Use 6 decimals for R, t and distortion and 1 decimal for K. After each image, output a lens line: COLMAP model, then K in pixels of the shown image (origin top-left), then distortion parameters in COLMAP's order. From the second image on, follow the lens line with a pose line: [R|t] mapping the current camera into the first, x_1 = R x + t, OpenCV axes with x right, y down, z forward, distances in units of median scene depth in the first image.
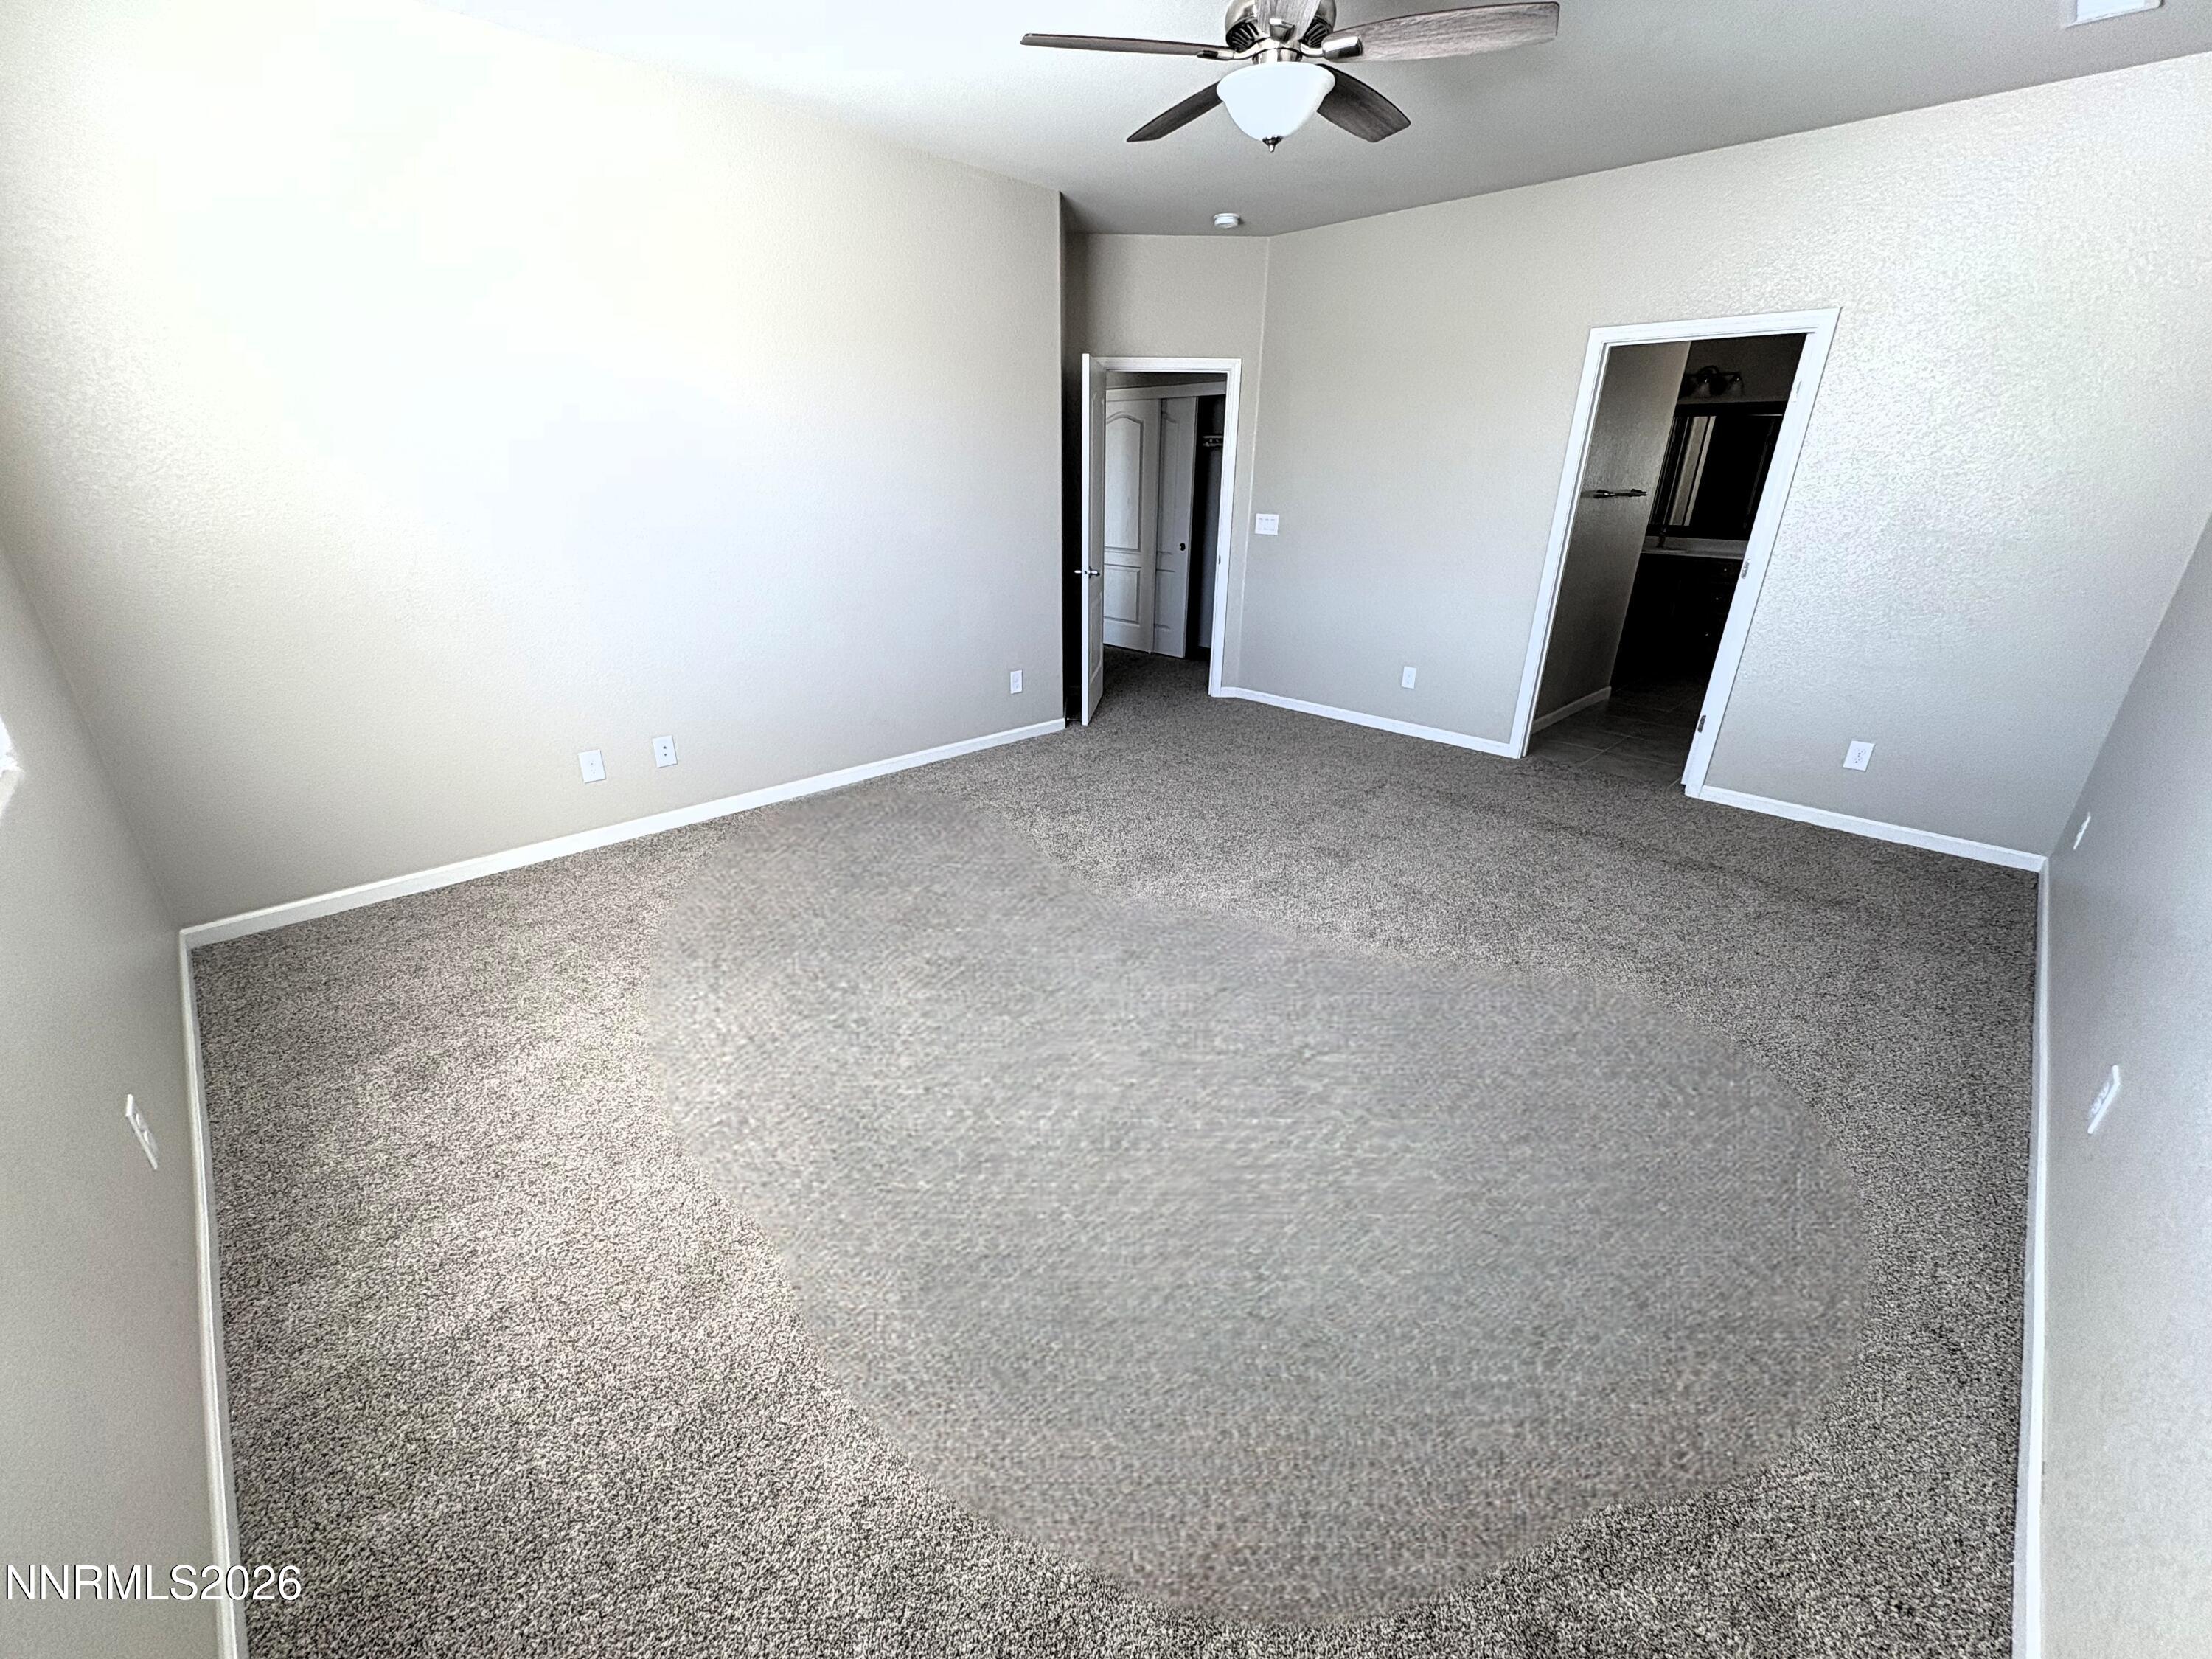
lens RADIAL K [[878.8, 0, 1107.9], [0, 878.8, 830.1], [0, 0, 1]] dist [0.000950, 0.000327]
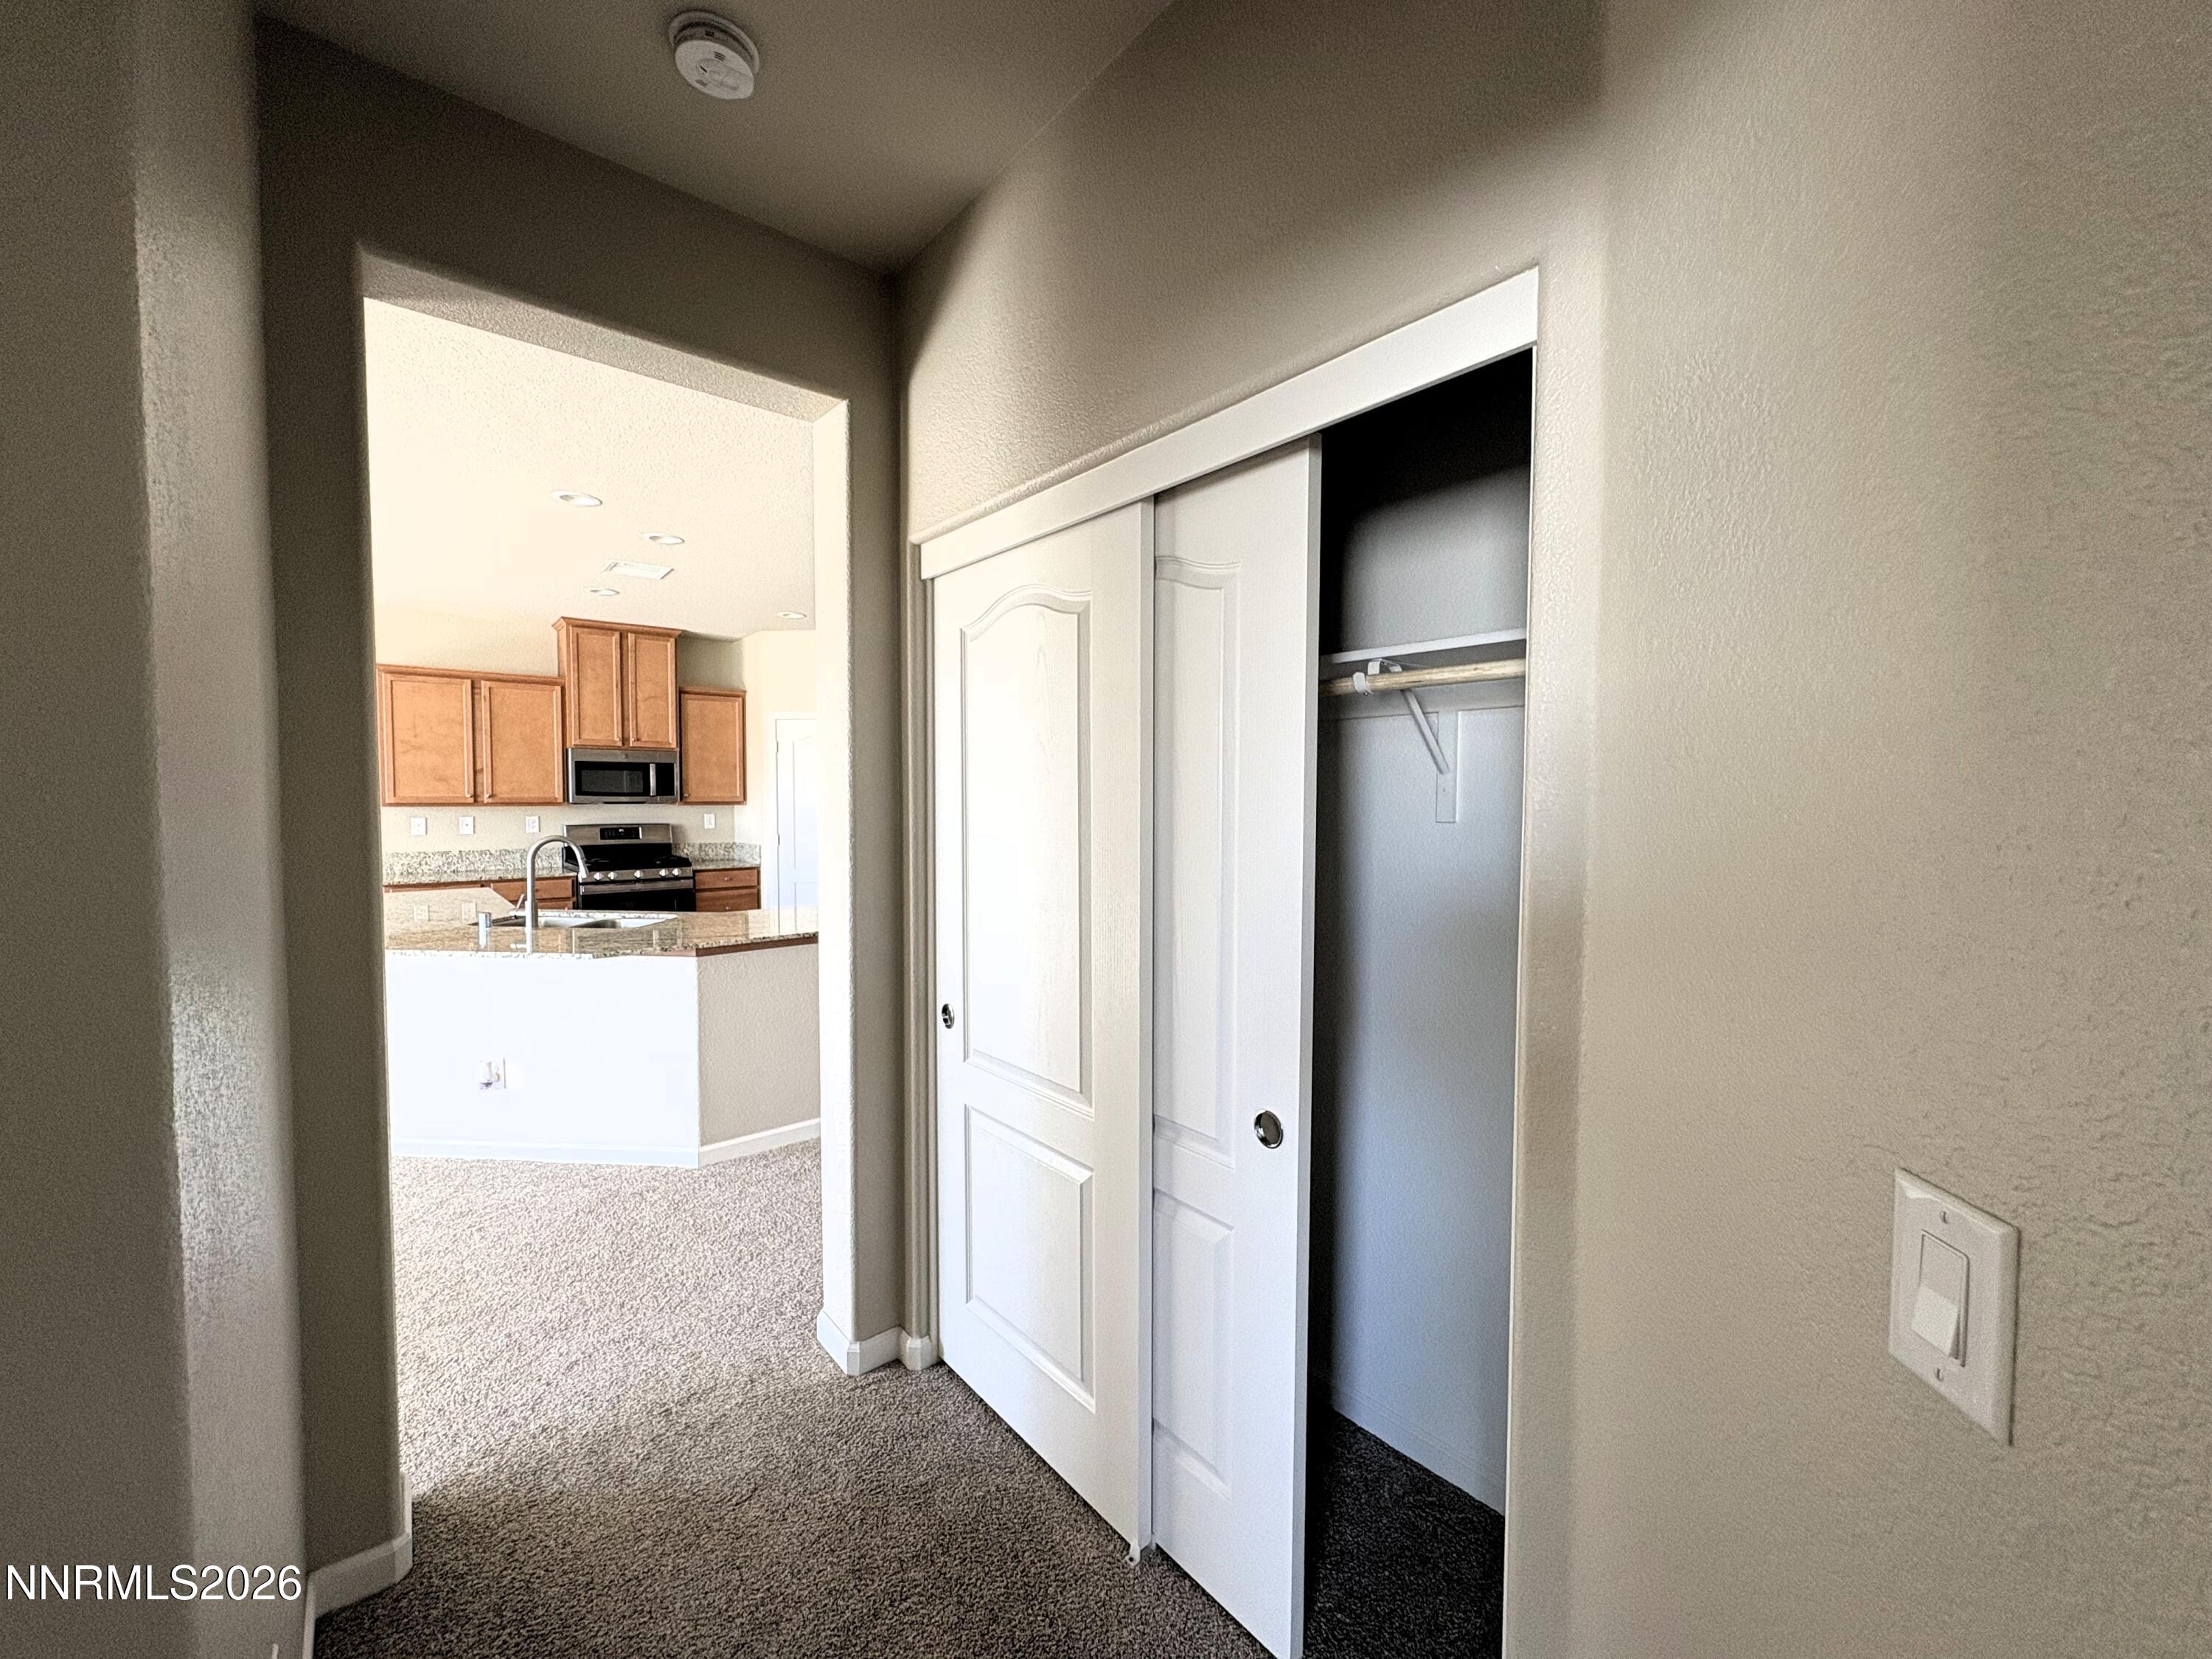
lens RADIAL K [[878.8, 0, 1111.1], [0, 878.8, 825.2], [0, 0, 1]] dist [0.000950, 0.000327]
pose [[0.997485, -0.012754, -0.069715, 0.064529], [-0.012304, 0.937577, -0.347560, -0.318607], [0.069796, 0.347544, 0.935062, 0.790401]]
